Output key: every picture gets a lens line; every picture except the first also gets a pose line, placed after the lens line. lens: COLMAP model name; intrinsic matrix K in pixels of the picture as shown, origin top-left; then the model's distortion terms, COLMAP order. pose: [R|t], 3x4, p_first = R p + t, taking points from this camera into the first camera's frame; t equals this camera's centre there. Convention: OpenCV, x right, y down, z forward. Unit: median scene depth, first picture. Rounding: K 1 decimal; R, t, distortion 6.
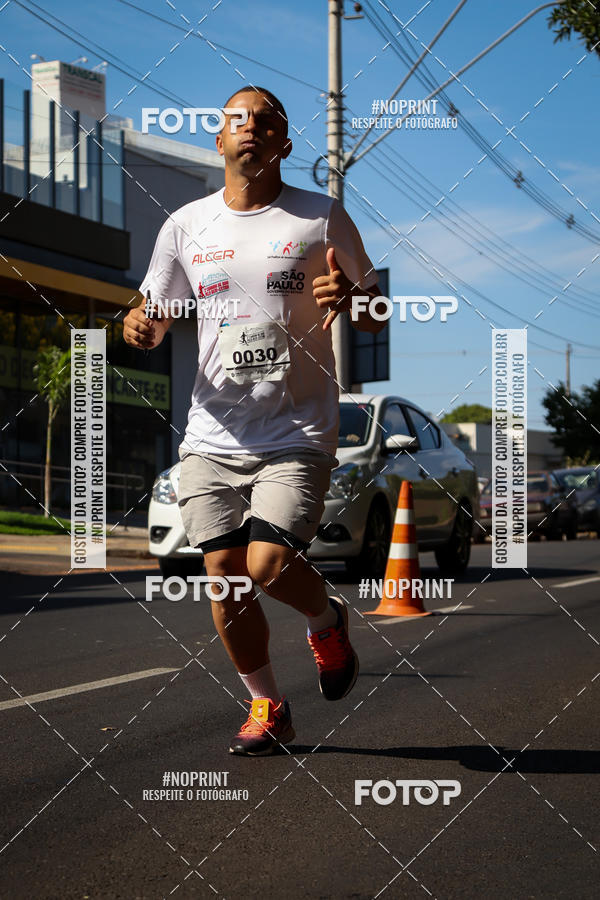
lens RADIAL K [[5566.4, 0, 298.1], [0, 5566.4, 400.0], [0, 0, 1]] dist [4.214101, -7.757170]
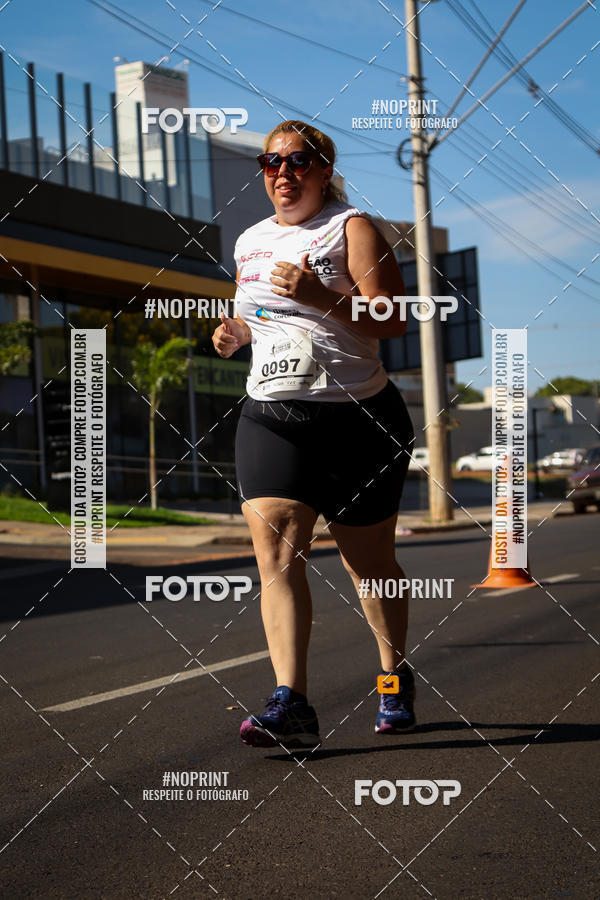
lens RADIAL K [[4330.8, 0, 298.1], [0, 4330.8, 412.6], [0, 0, 1]] dist [2.003322, 7.477637]
pose [[0.997570, -0.052946, -0.045281, 0.018082], [0.053188, 0.998576, 0.004141, 0.001396], [0.044997, -0.006540, 0.998966, 0.211999]]
